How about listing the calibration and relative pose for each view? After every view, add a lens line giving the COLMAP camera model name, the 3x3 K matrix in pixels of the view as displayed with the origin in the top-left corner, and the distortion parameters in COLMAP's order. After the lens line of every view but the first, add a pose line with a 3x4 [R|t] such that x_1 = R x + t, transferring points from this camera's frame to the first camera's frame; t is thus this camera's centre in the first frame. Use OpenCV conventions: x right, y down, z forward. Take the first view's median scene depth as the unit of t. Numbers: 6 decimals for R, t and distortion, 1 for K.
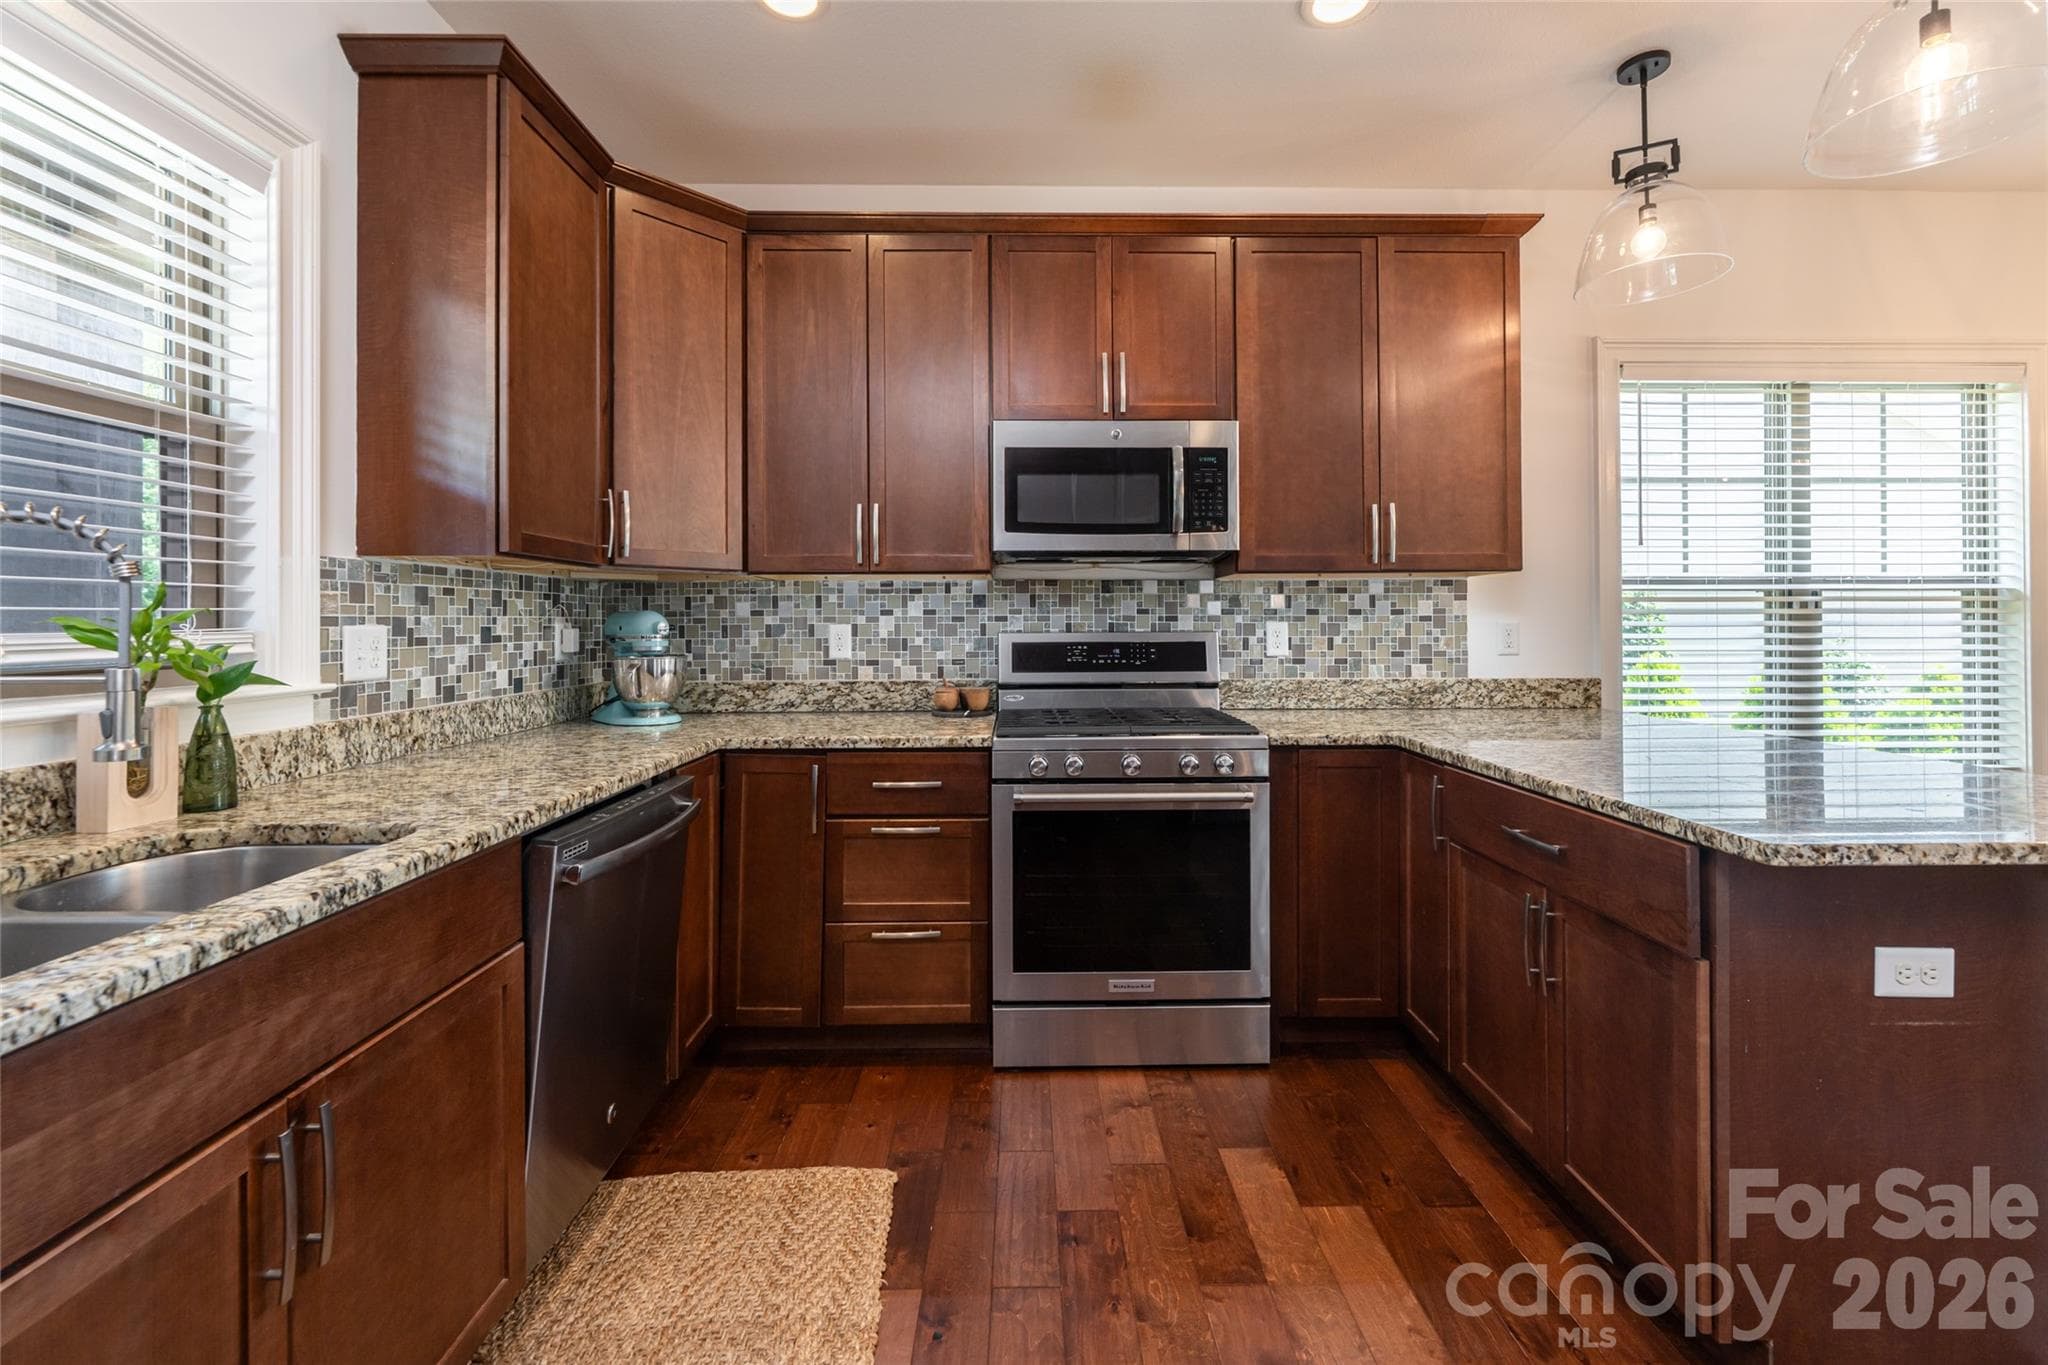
lens RADIAL K [[838.8, 0, 1040.2], [0, 838.8, 617.5], [0, 0, 1]] dist [-0.001264, 0.000244]
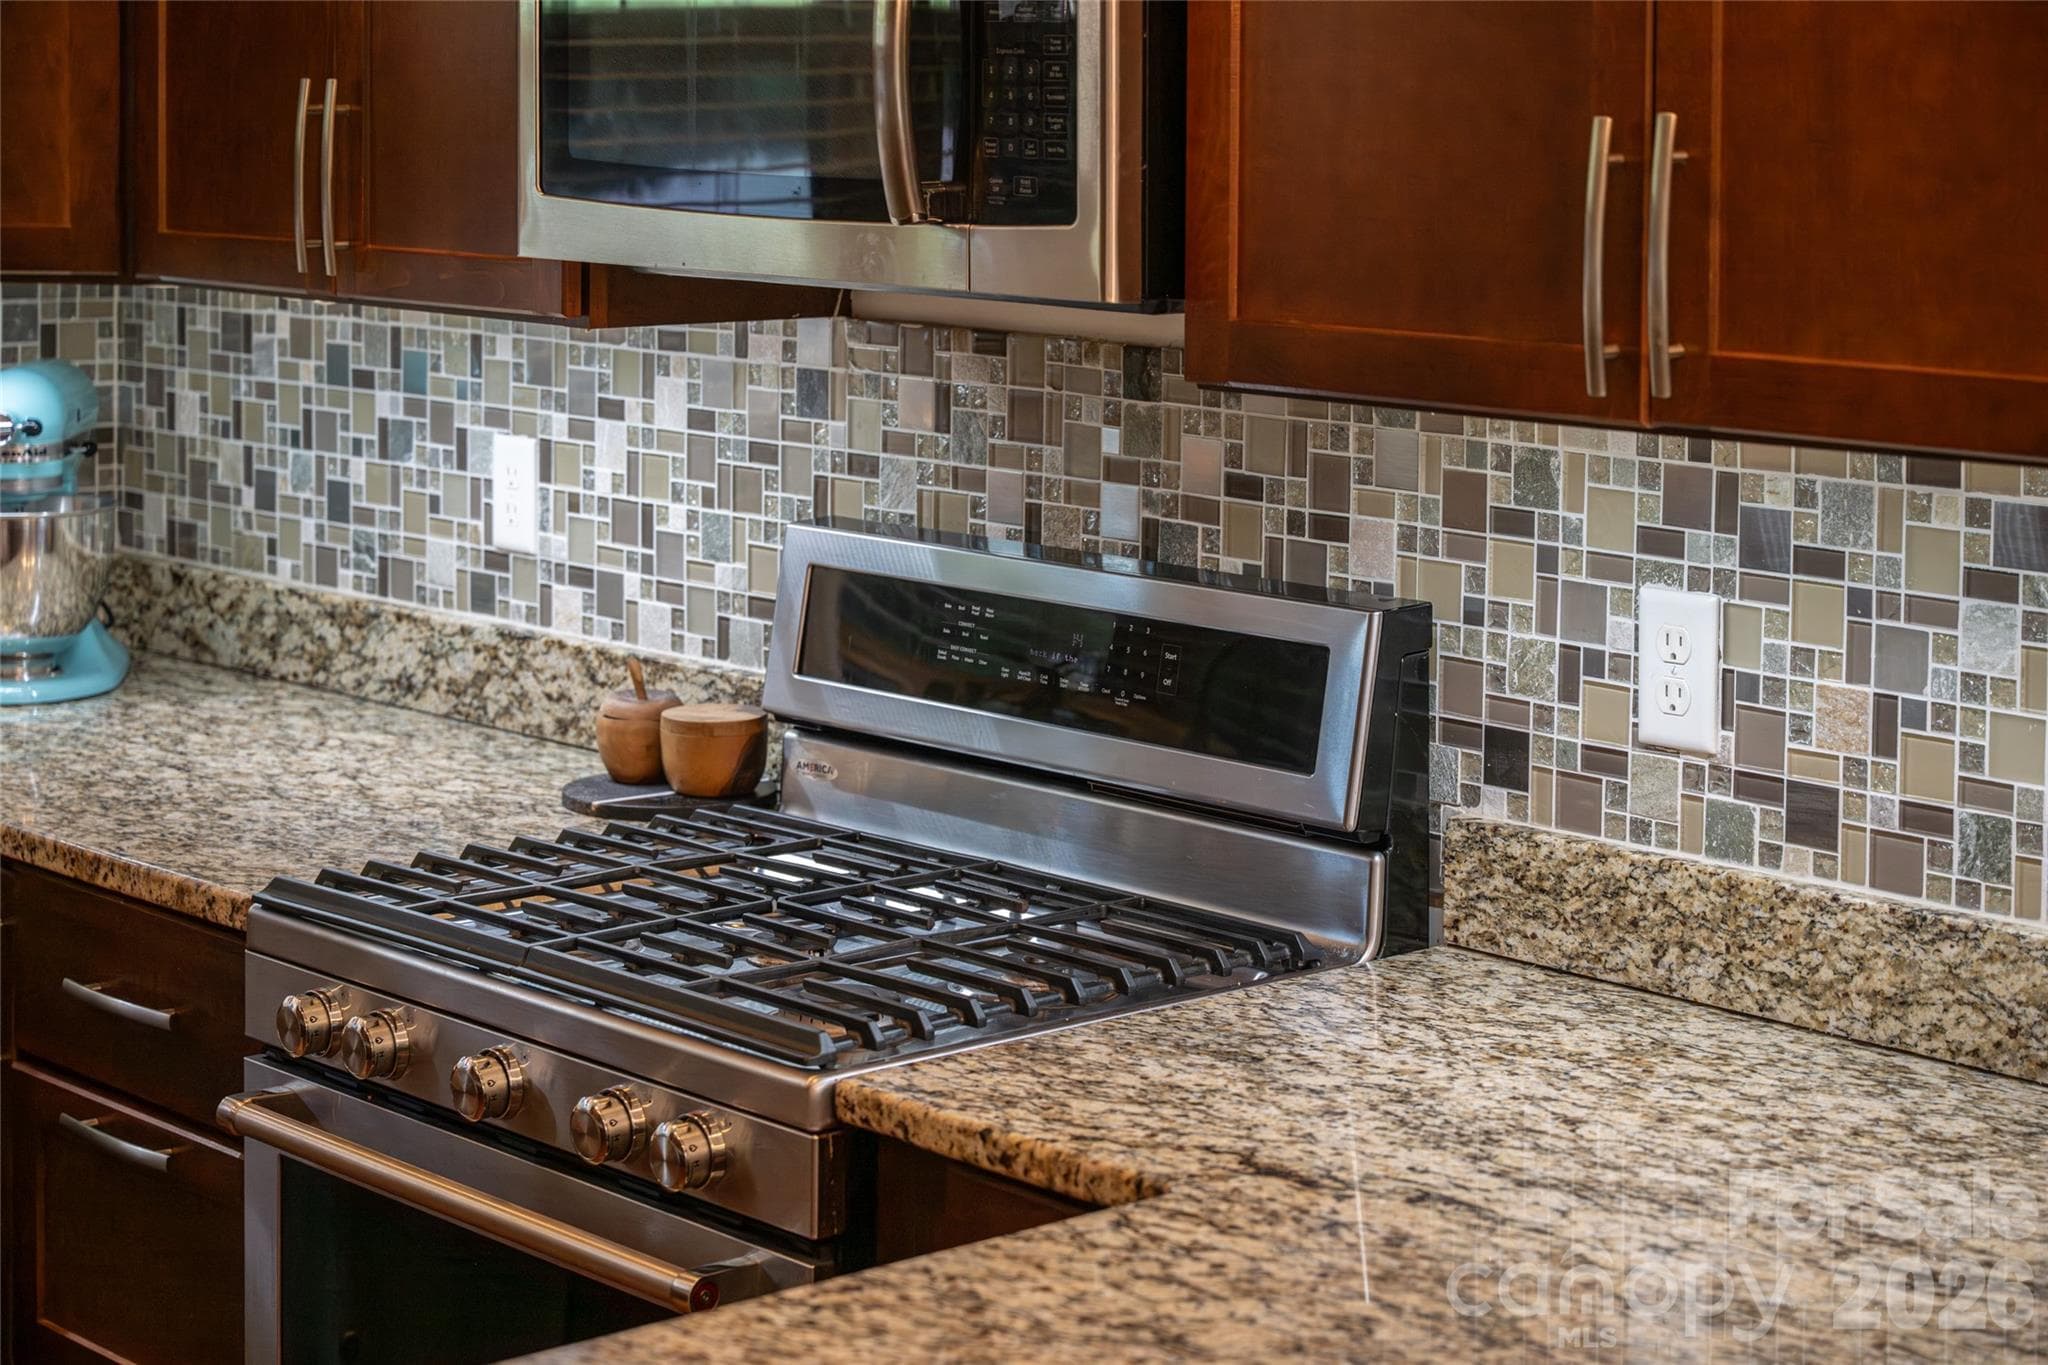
lens RADIAL K [[4084.1, 0, 1025.0], [0, 4084.1, 214.2], [0, 0, 1]] dist [-0.021758, 0.136409]
pose [[0.655460, 0.042220, -0.754049, 0.975599], [-0.007763, 0.998760, 0.049173, -0.144287], [0.755190, -0.026377, 0.654975, 0.192813]]
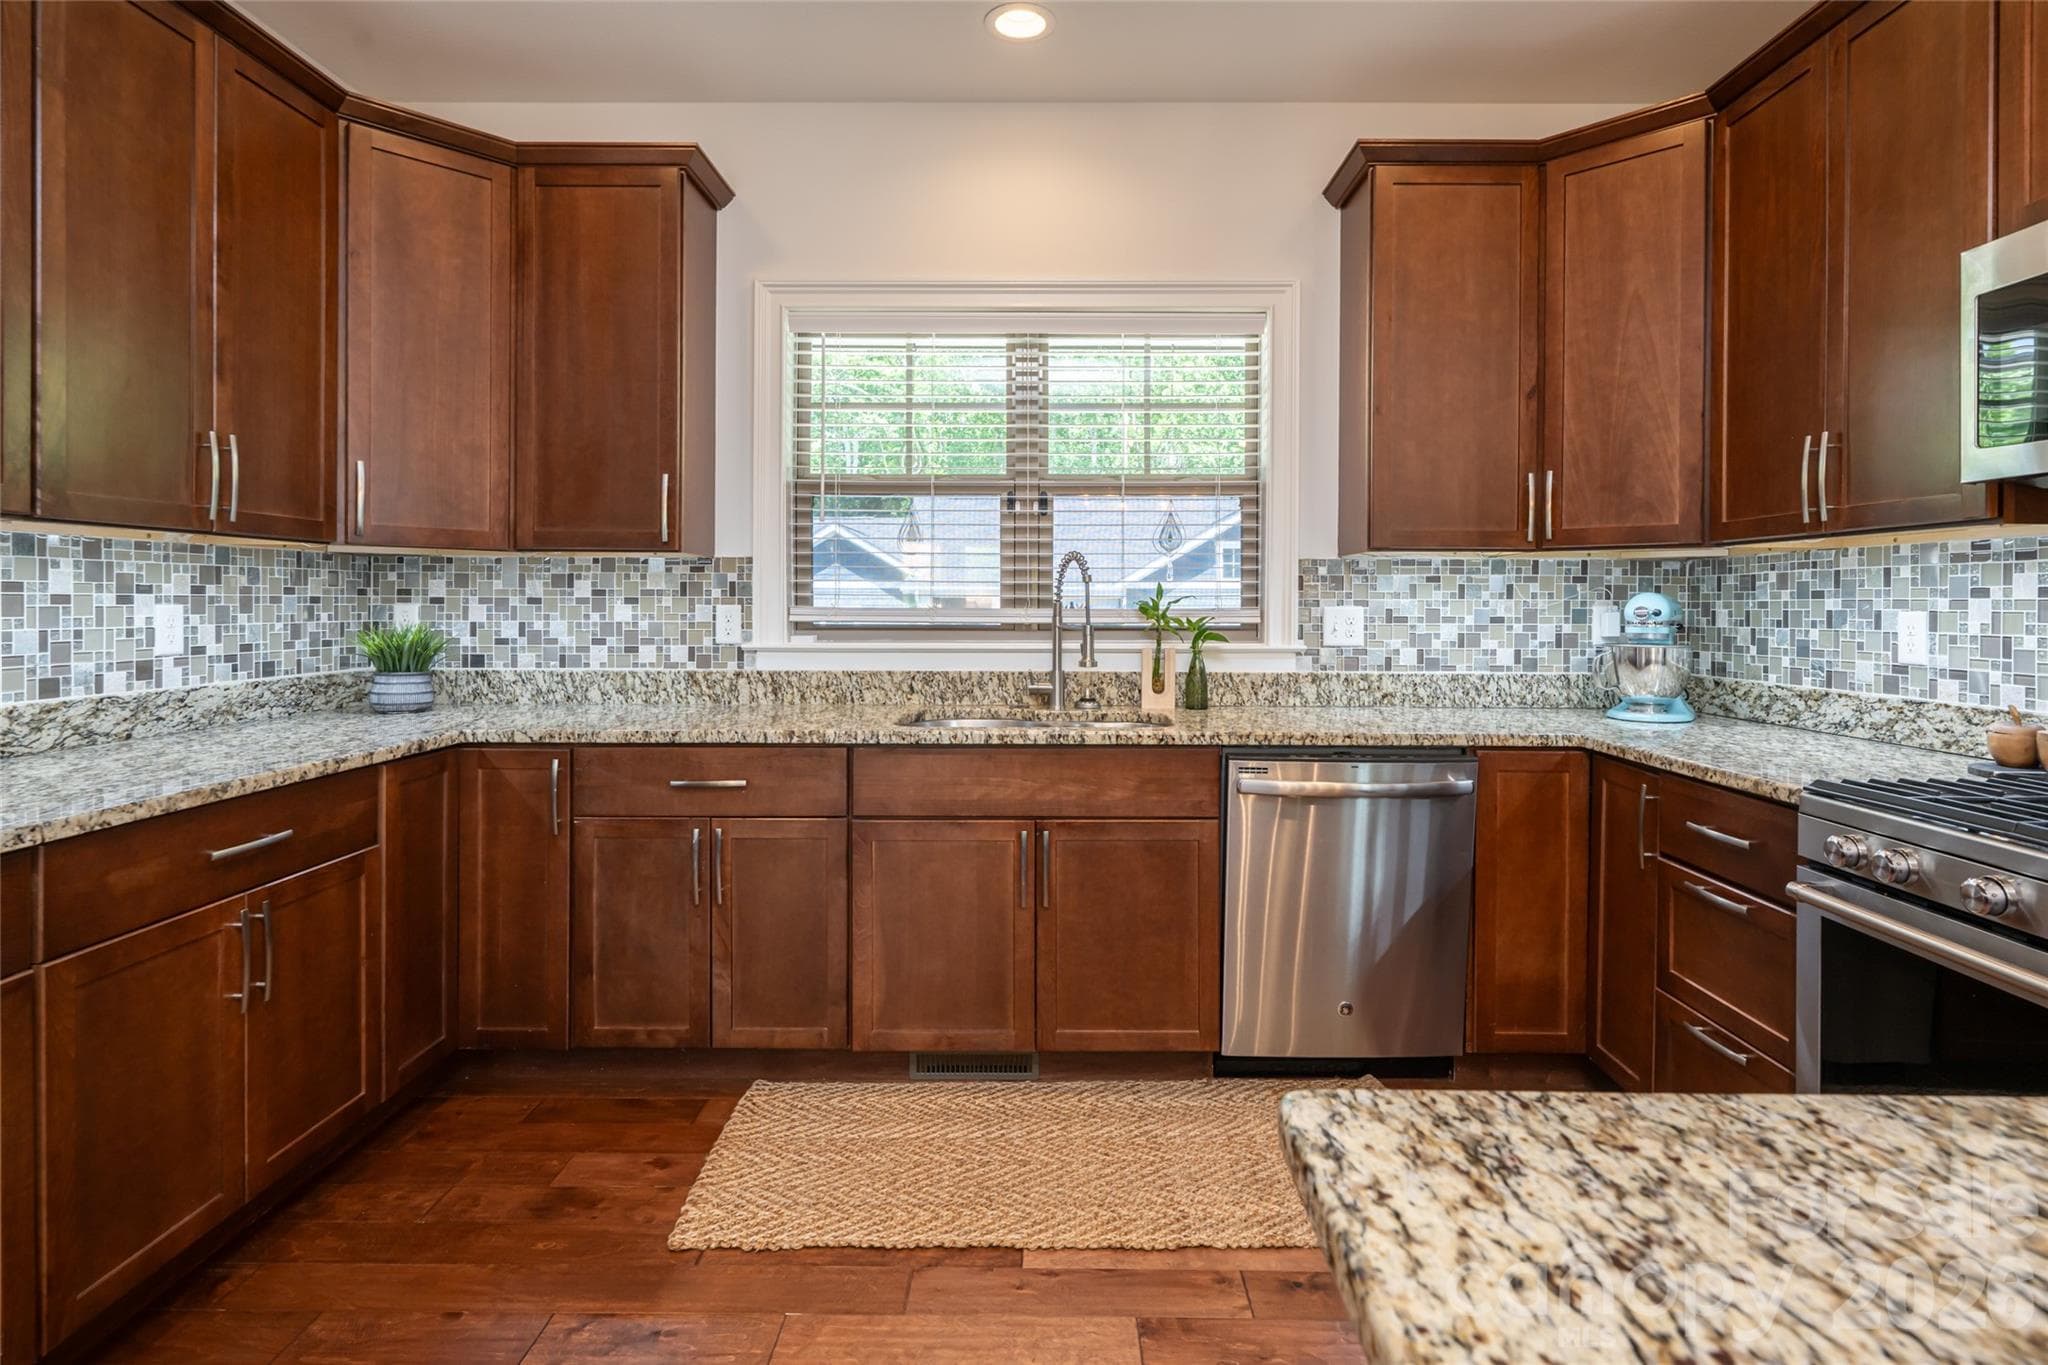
lens RADIAL K [[1027.1, 0, 1037.7], [0, 1027.1, 608.9], [0, 0, 1]] dist [-0.001743, 0.000511]
pose [[-0.028405, 0.009603, -0.999550, 0.576585], [0.000839, 0.999954, 0.009583, -0.001988], [0.999596, -0.000566, -0.028412, 0.350697]]
